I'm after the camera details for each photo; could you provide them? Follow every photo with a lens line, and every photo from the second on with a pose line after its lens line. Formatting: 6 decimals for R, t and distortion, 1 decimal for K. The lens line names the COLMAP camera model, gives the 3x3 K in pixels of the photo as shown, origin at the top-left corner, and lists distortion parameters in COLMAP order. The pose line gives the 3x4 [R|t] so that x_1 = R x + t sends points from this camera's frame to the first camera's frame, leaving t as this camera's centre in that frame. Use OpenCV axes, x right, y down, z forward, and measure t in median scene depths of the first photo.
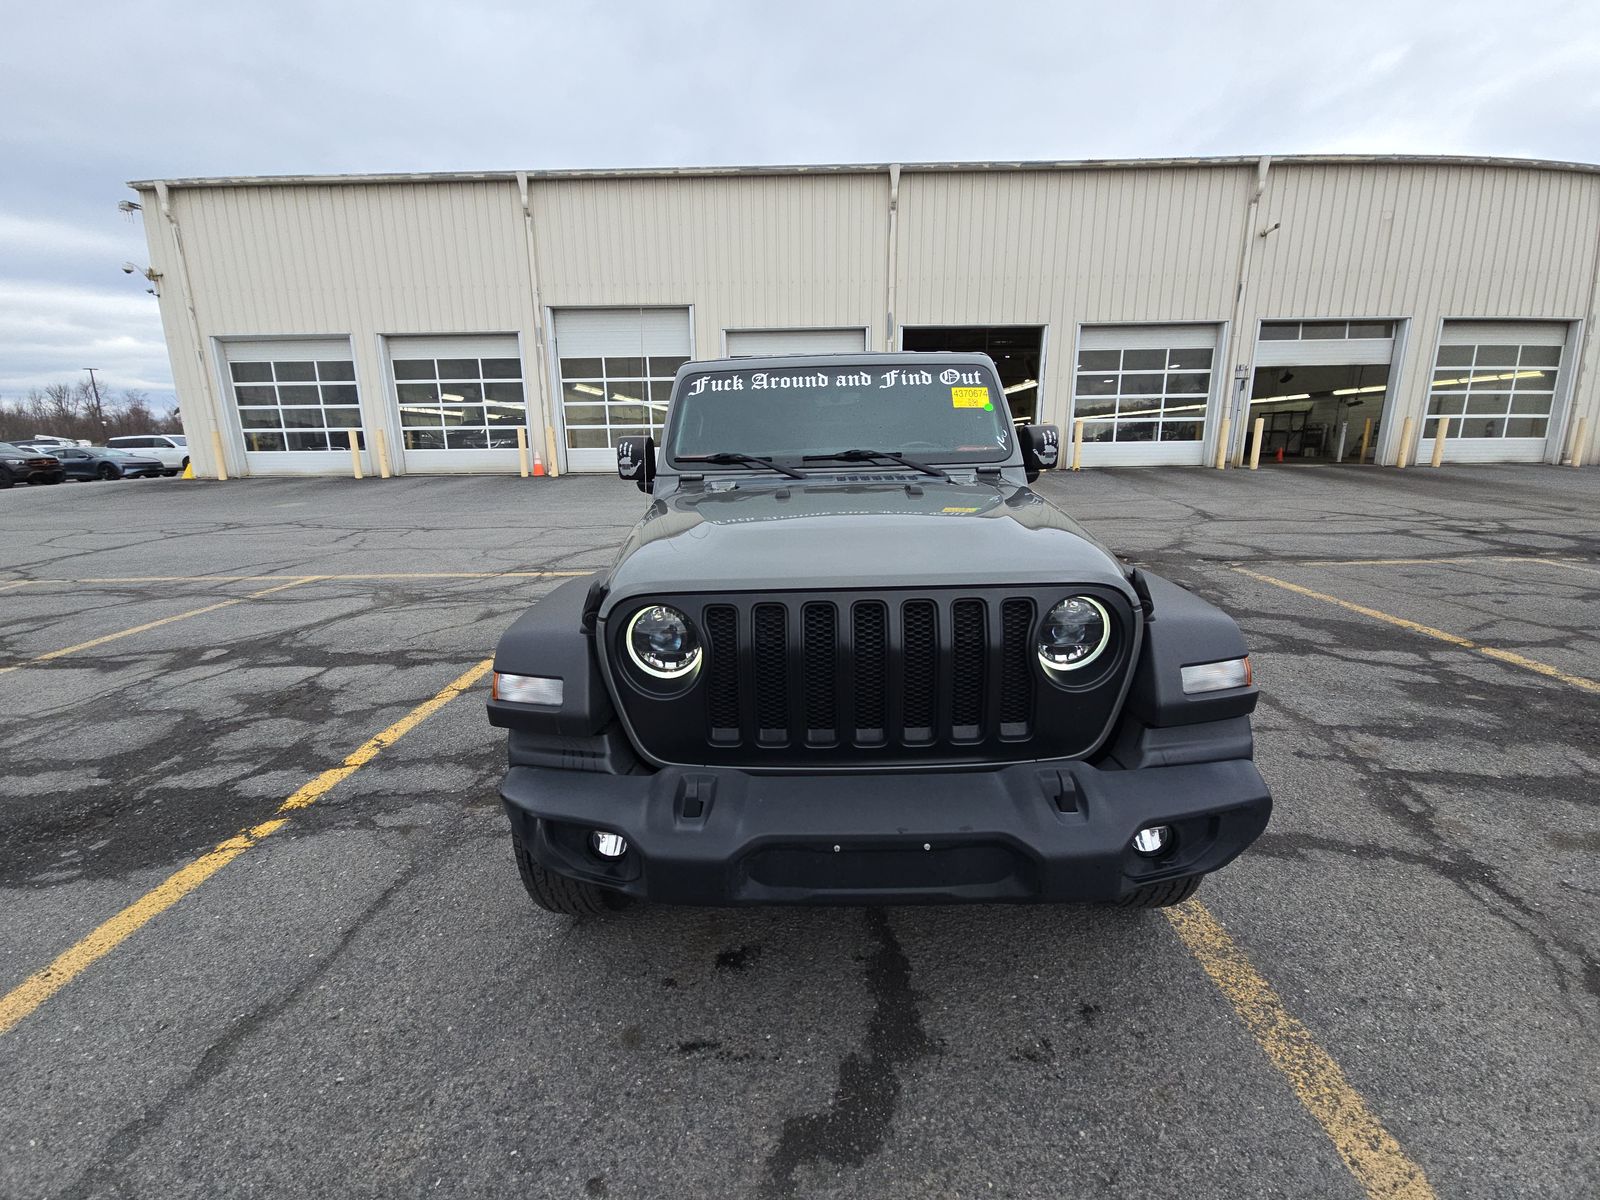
lens RADIAL K [[643.0, 0, 793.0], [0, 643.0, 599.9], [0, 0, 1]] dist [0.016826, -0.012735]
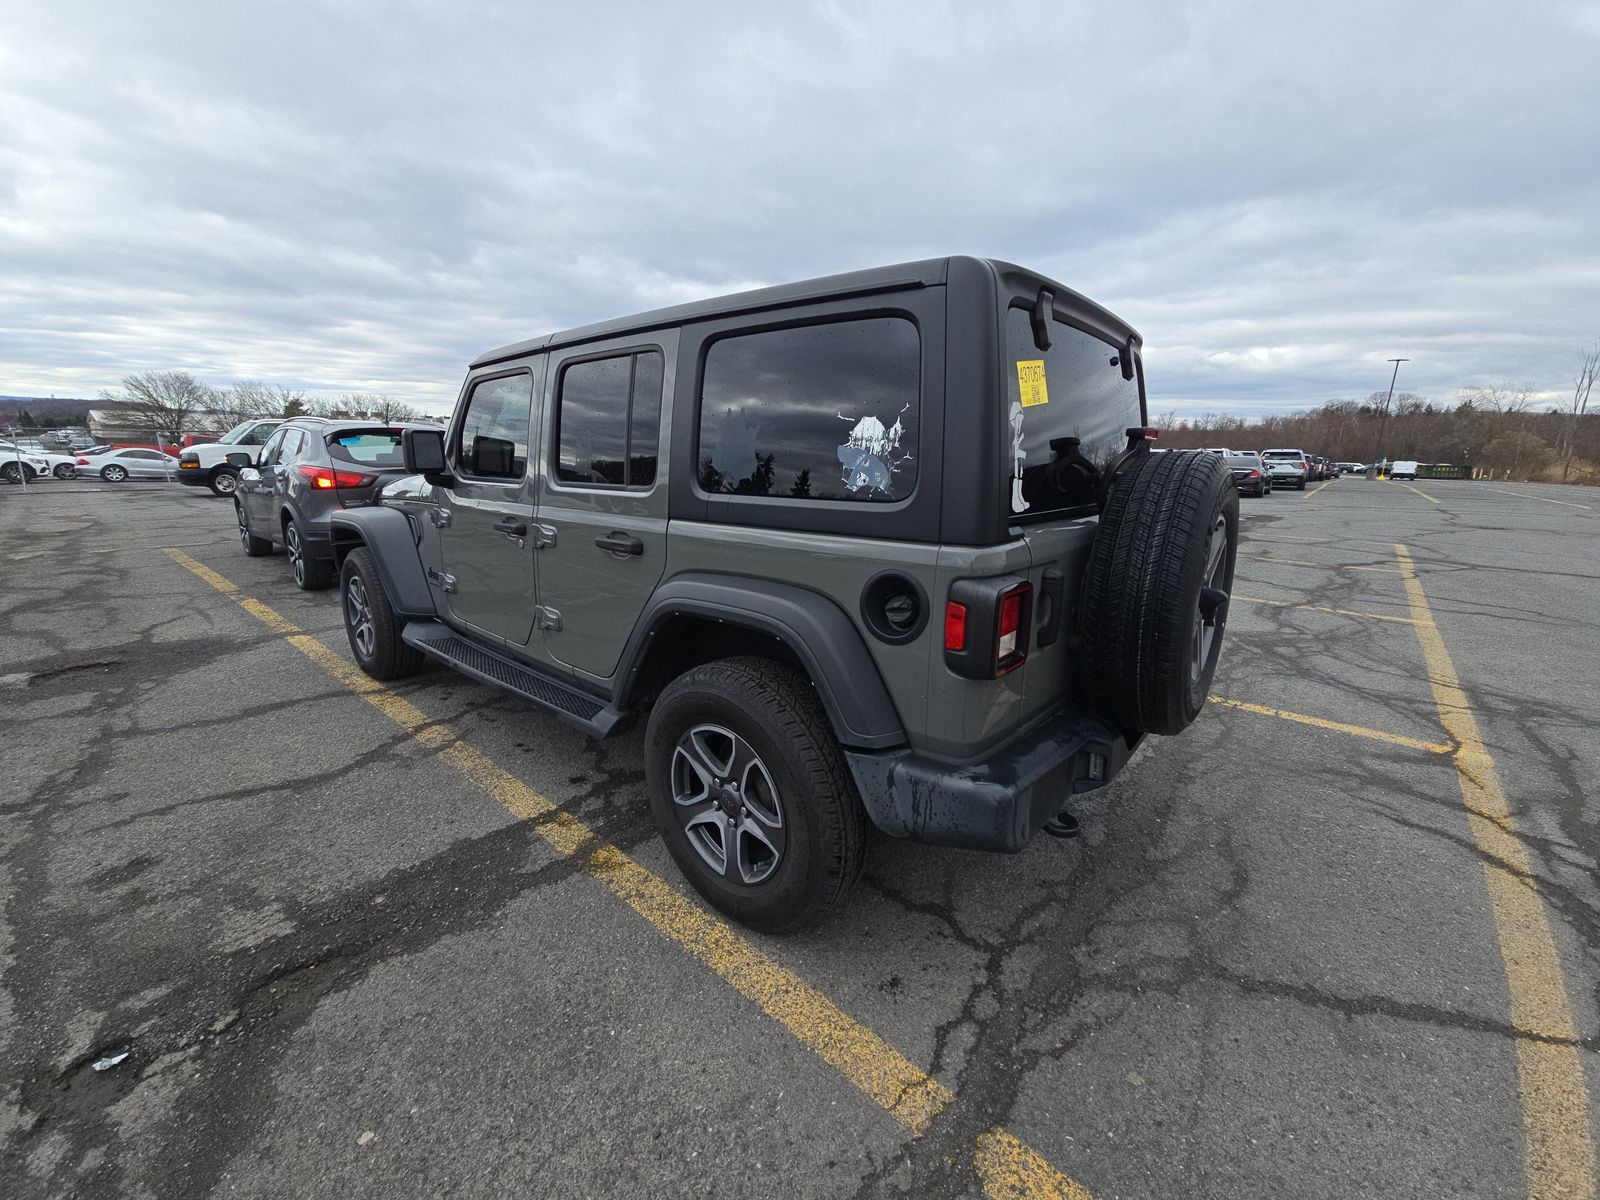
lens RADIAL K [[648.5, 0, 800.0], [0, 648.5, 600.0], [0, 0, 1]] dist [0.013340, -0.011173]
pose [[-0.629454, 0.187656, -0.754038, 0.637534], [-0.199634, 0.898772, 0.390326, -0.423112], [0.750955, 0.396224, -0.528274, 1.613053]]
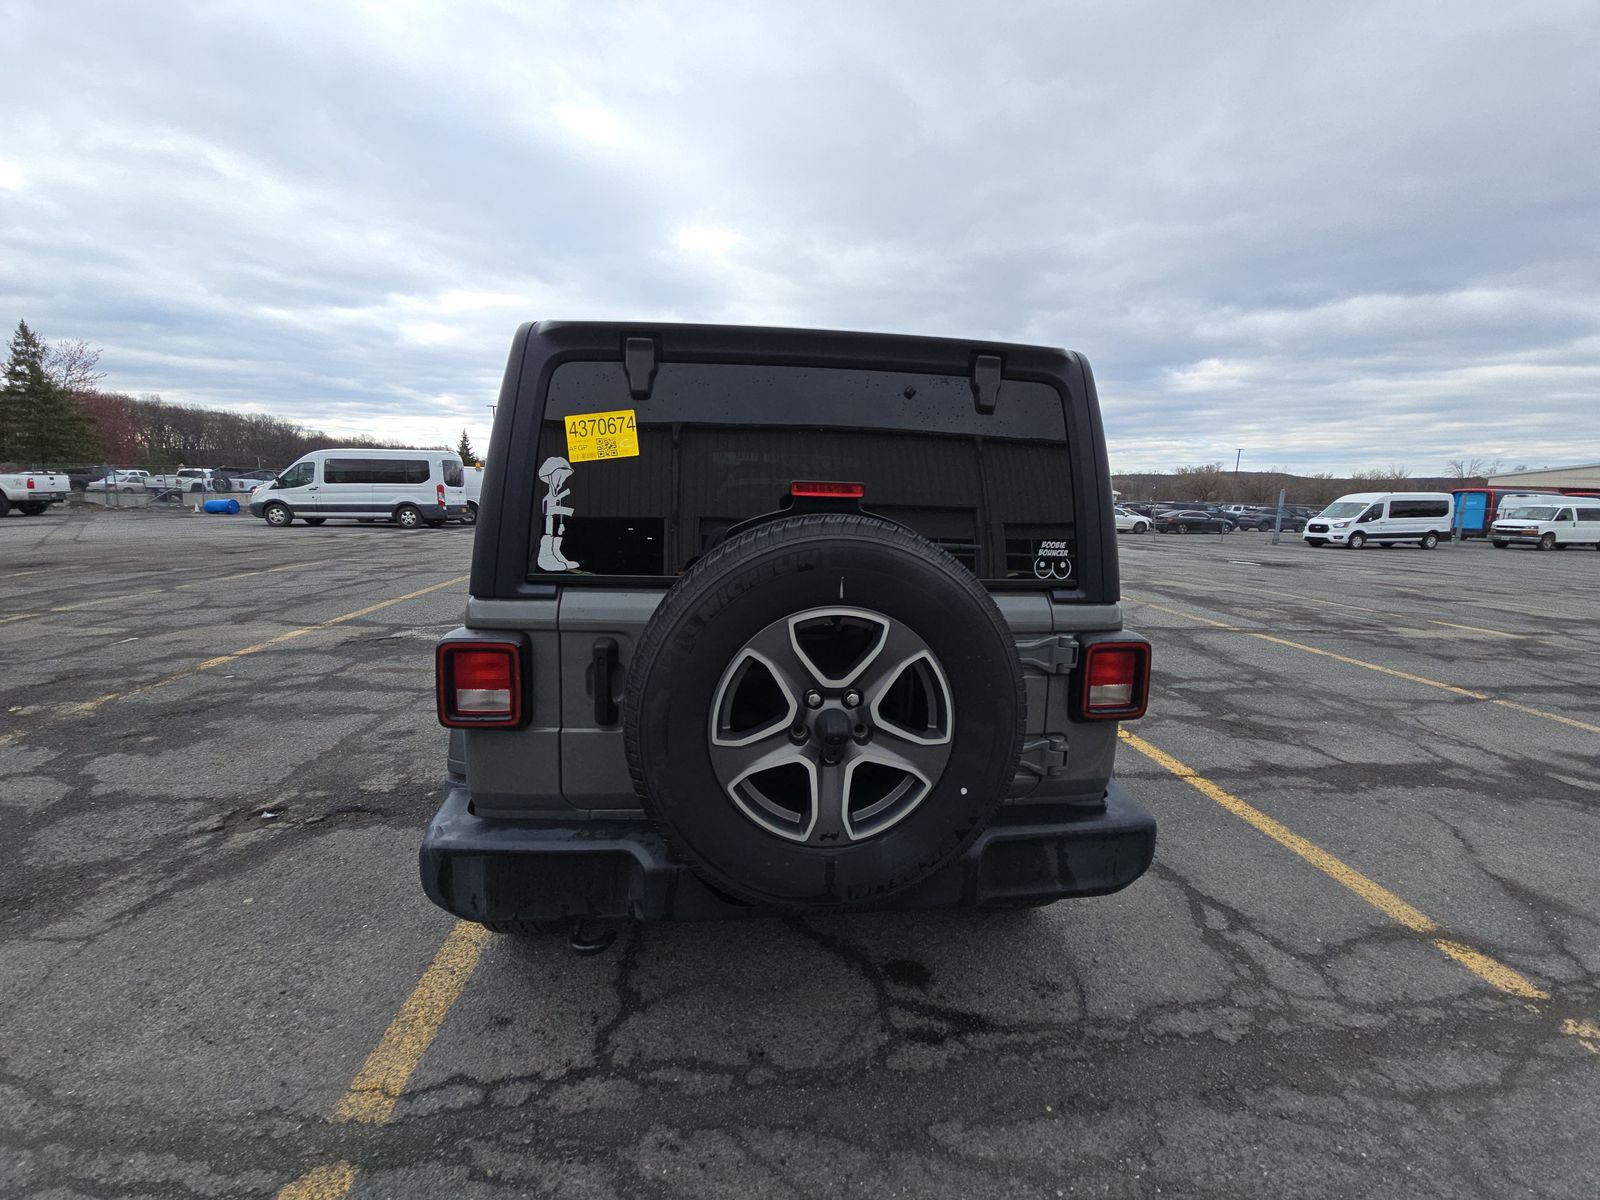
lens RADIAL K [[644.5, 0, 794.5], [0, 644.5, 603.0], [0, 0, 1]] dist [0.016090, -0.010721]
pose [[-0.992779, 0.019143, -0.118417, 0.127211], [-0.032200, 0.908423, 0.416809, -0.488594], [0.115552, 0.417613, -0.901248, 1.851111]]
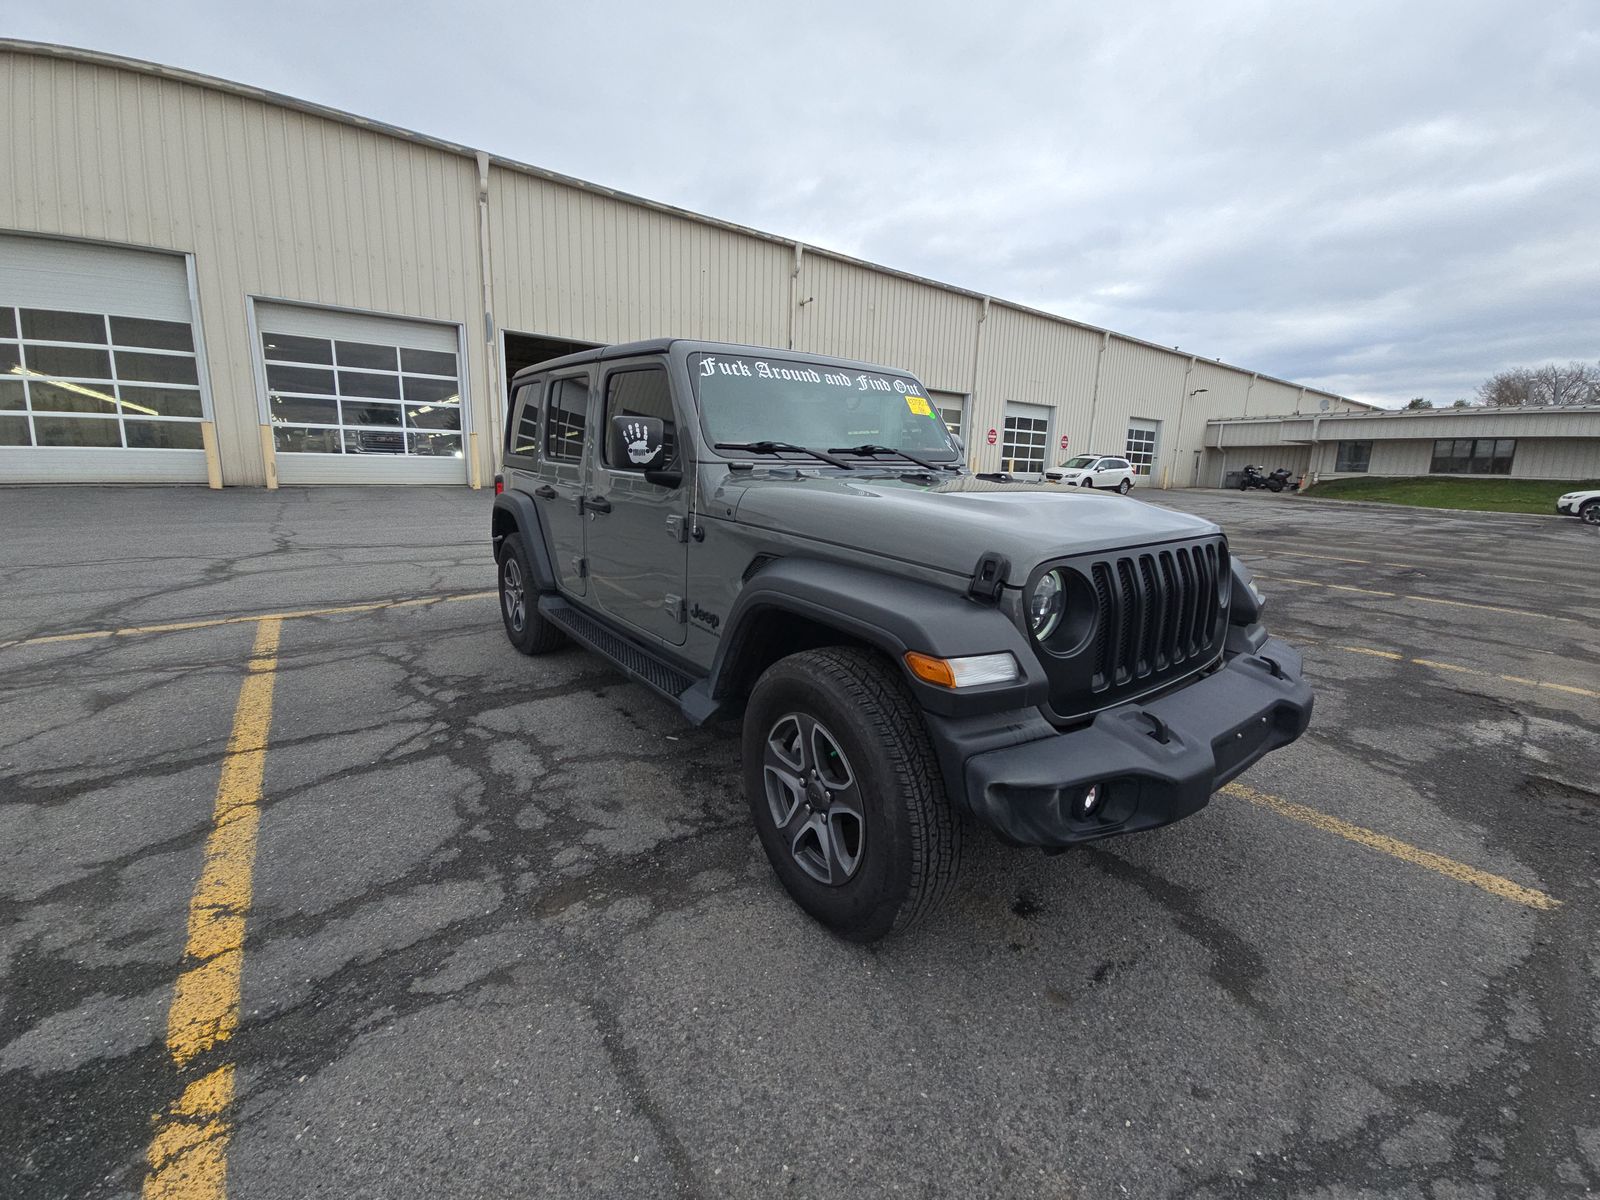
lens RADIAL K [[648.5, 0, 800.0], [0, 648.5, 600.0], [0, 0, 1]] dist [0.013340, -0.011173]
pose [[0.780735, -0.095457, 0.617527, -0.490053], [0.115948, 0.993231, 0.006941, 0.001240], [-0.614010, 0.066182, 0.786519, 0.173004]]
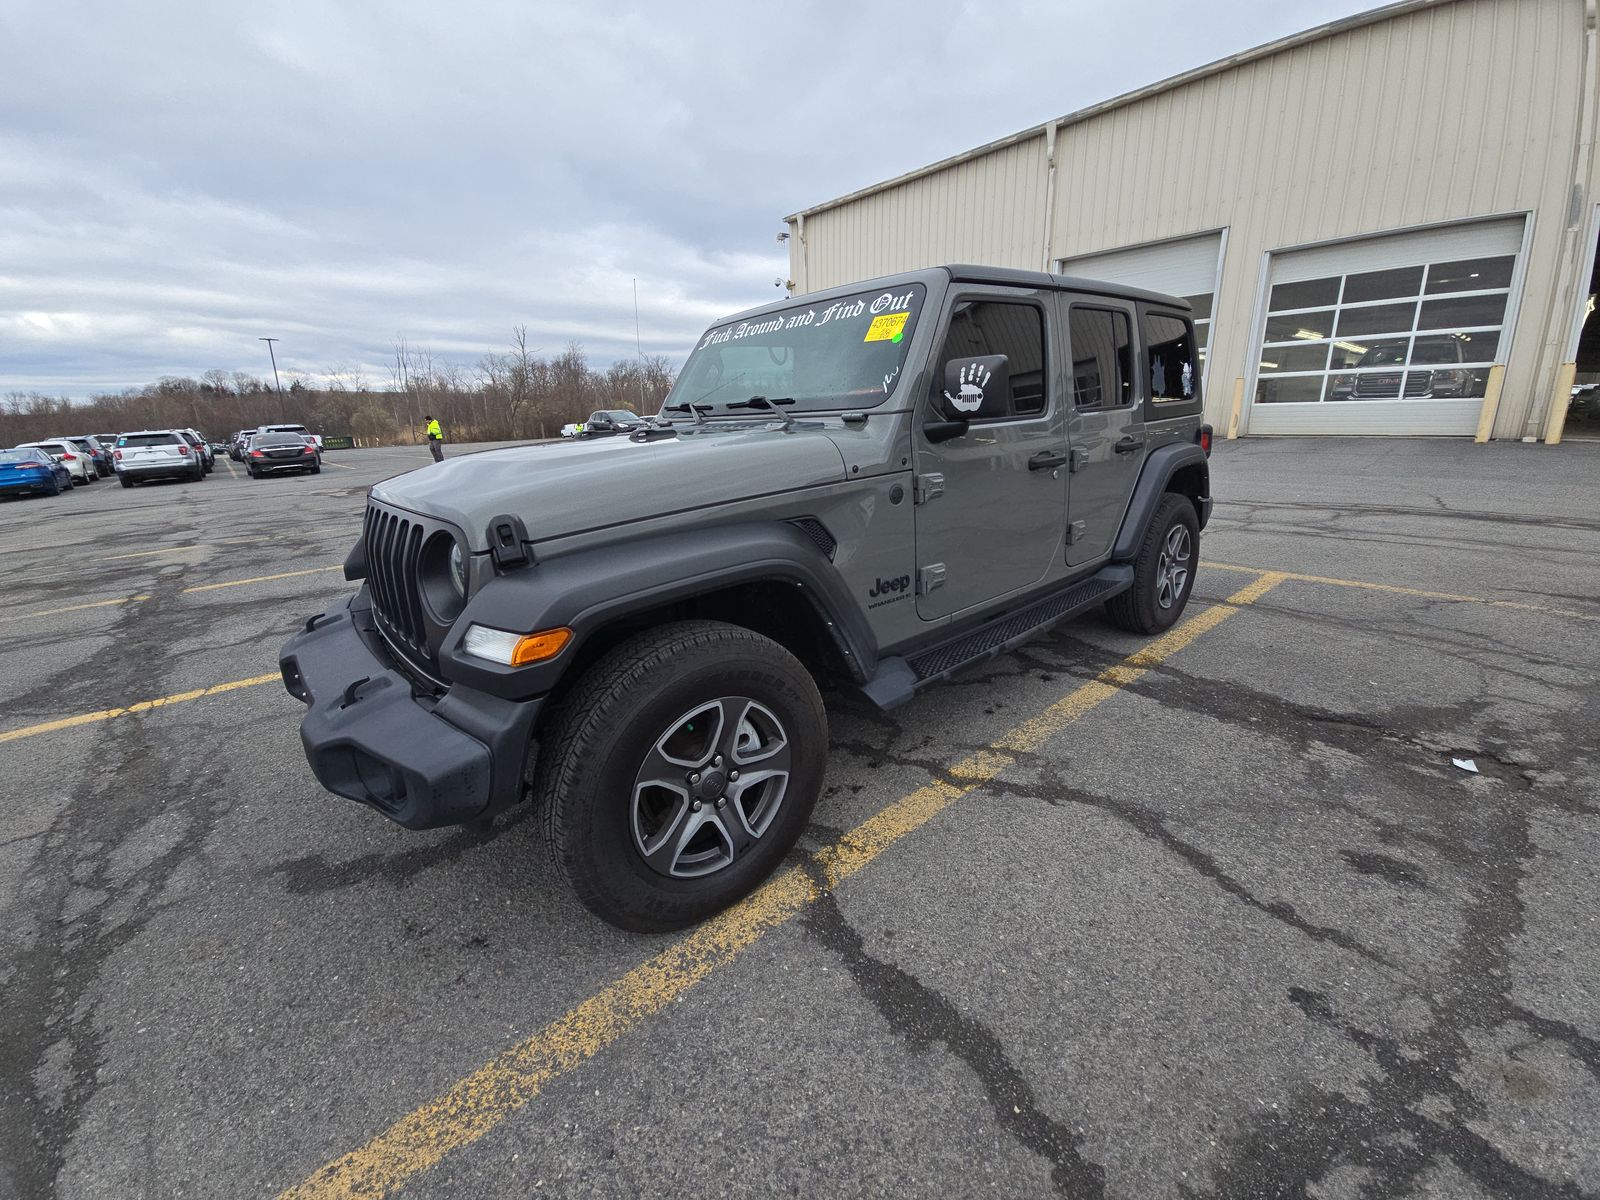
lens RADIAL K [[637.4, 0, 802.4], [0, 637.4, 599.6], [0, 0, 1]] dist [0.013348, -0.010259]
pose [[0.682349, 0.199078, -0.703398, 0.627388], [-0.157762, 0.979633, 0.124218, -0.050394], [0.713801, 0.026209, 0.699858, 0.282957]]
